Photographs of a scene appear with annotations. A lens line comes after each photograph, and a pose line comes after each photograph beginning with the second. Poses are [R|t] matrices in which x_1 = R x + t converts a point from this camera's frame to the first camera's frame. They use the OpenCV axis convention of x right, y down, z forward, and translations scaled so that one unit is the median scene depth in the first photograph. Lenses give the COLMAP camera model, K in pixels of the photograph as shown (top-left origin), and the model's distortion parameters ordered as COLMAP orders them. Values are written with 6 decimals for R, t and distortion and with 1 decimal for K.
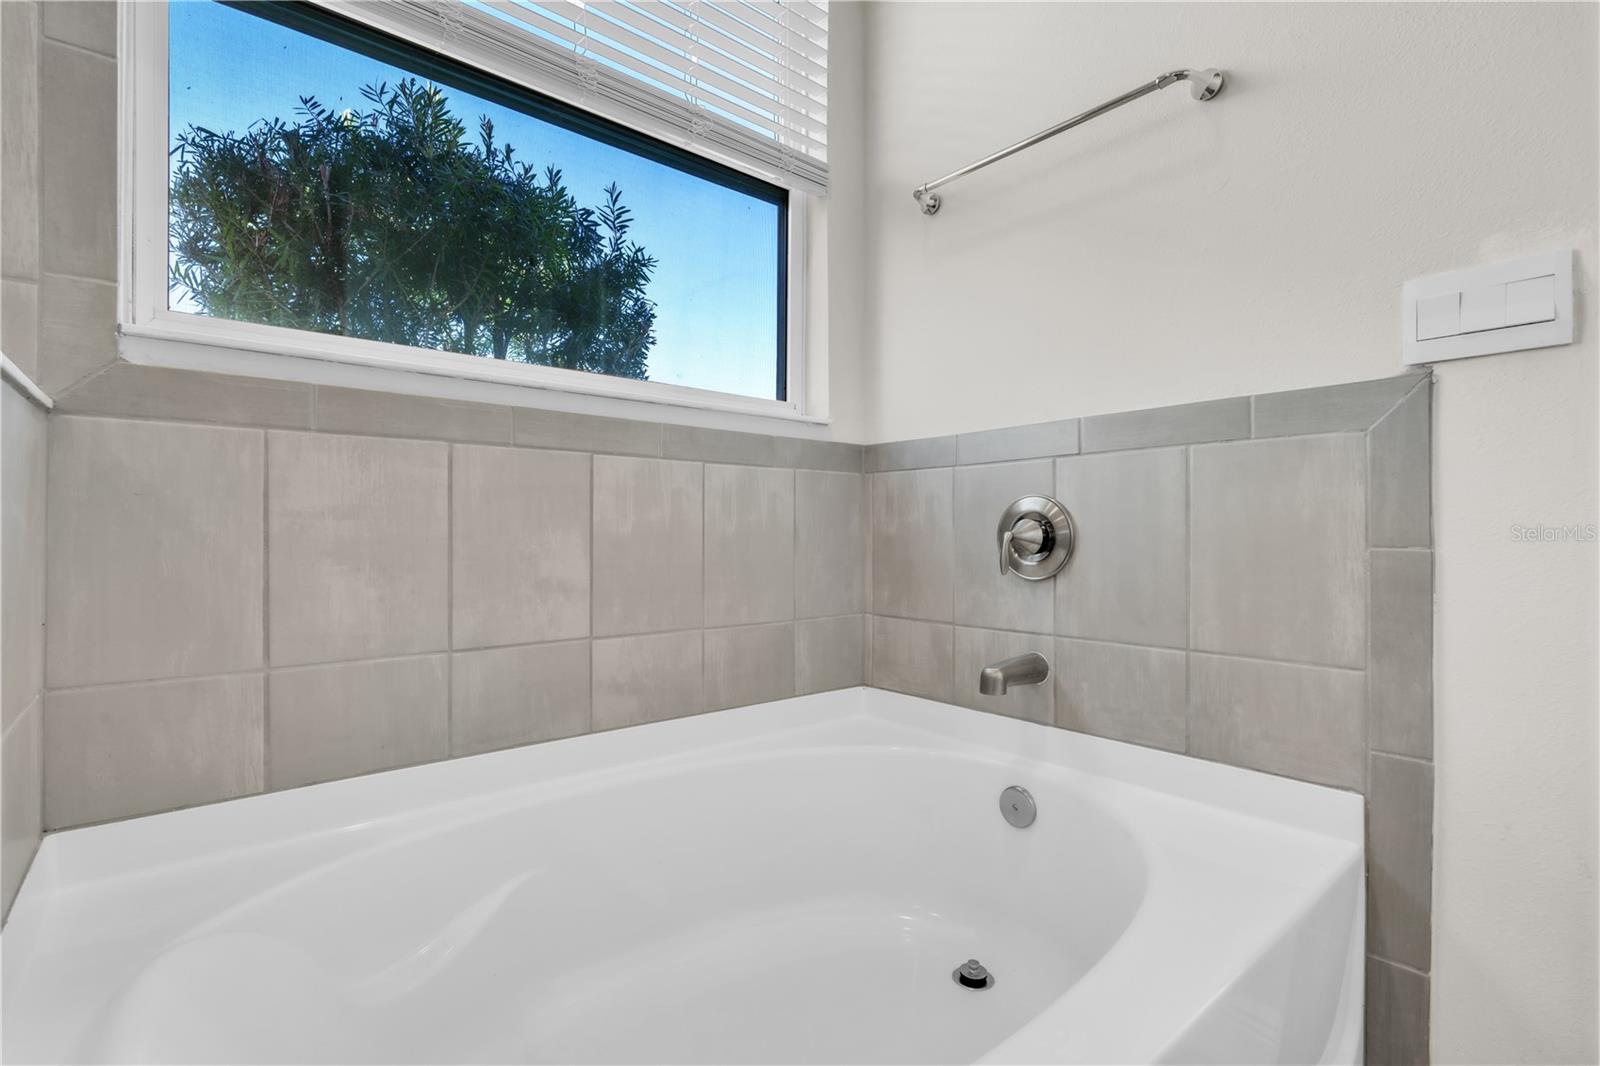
lens RADIAL K [[738.5, 0, 799.2], [0, 738.5, 534.1], [0, 0, 1]] dist [-0.003005, -0.000178]
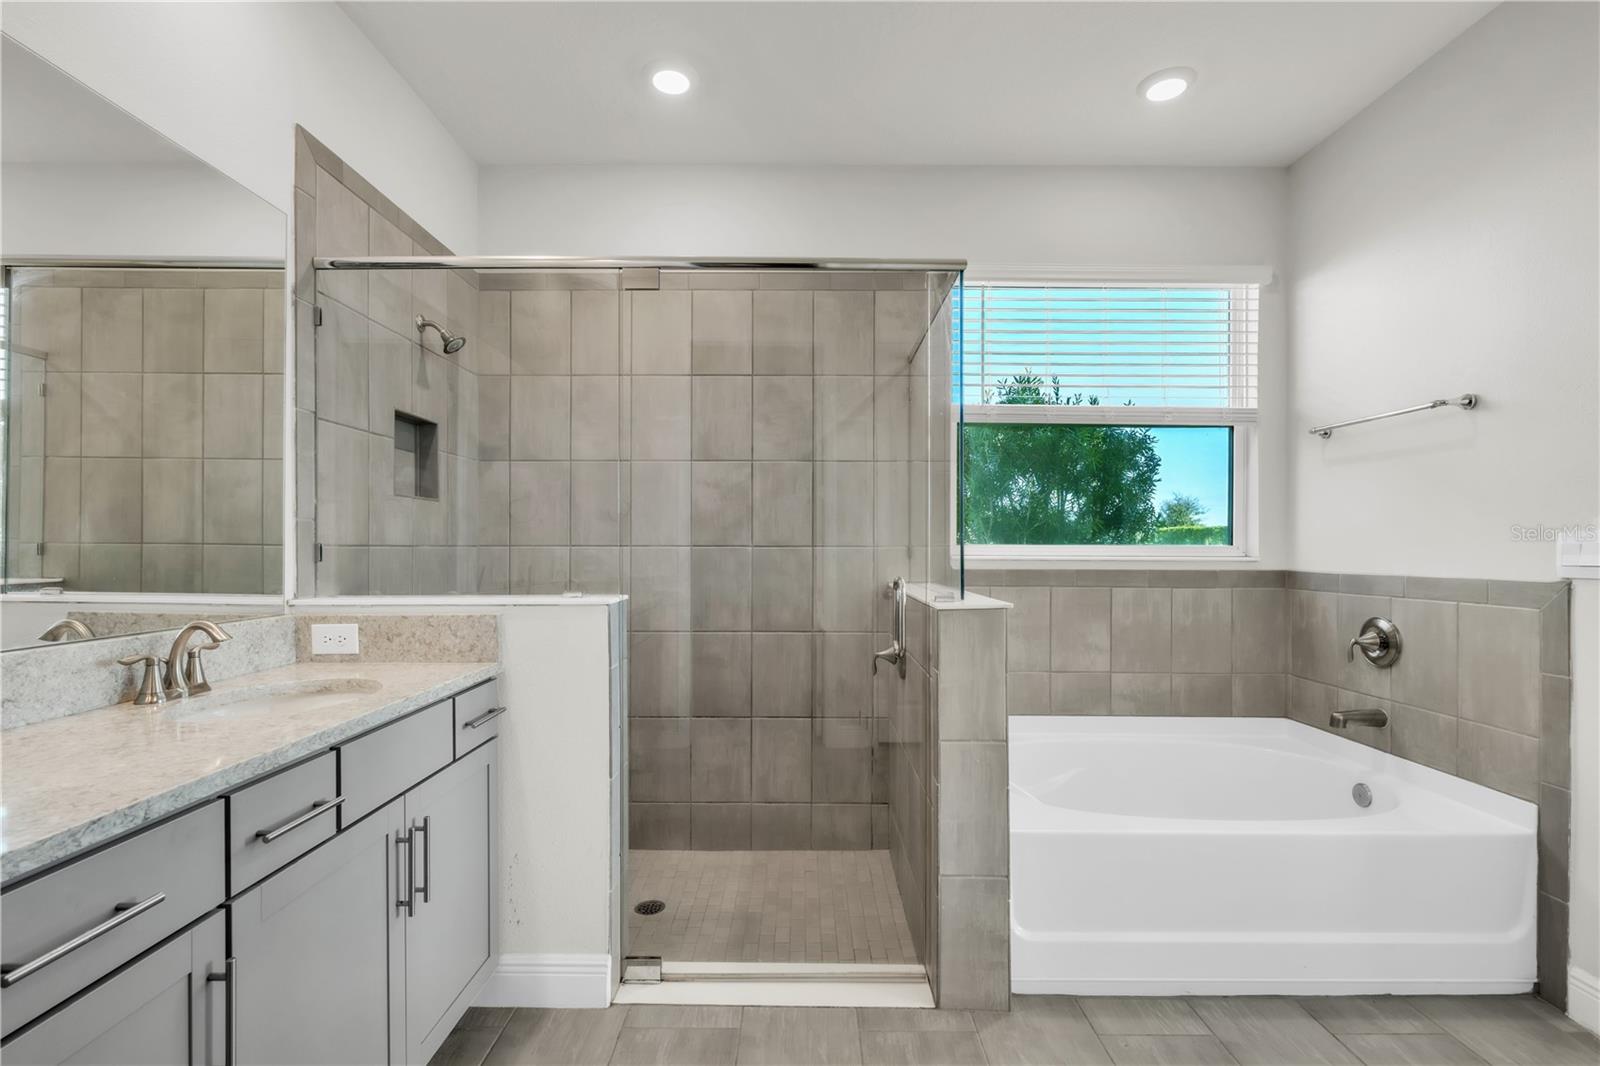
lens RADIAL K [[729.6, 0, 800.5], [0, 729.6, 545.8], [0, 0, 1]] dist [0.000508, -0.000150]
pose [[0.764422, 0.000456, -0.644716, 0.394256], [-0.003735, 0.999986, -0.003722, -0.213978], [0.644706, 0.005253, 0.764413, -1.202219]]
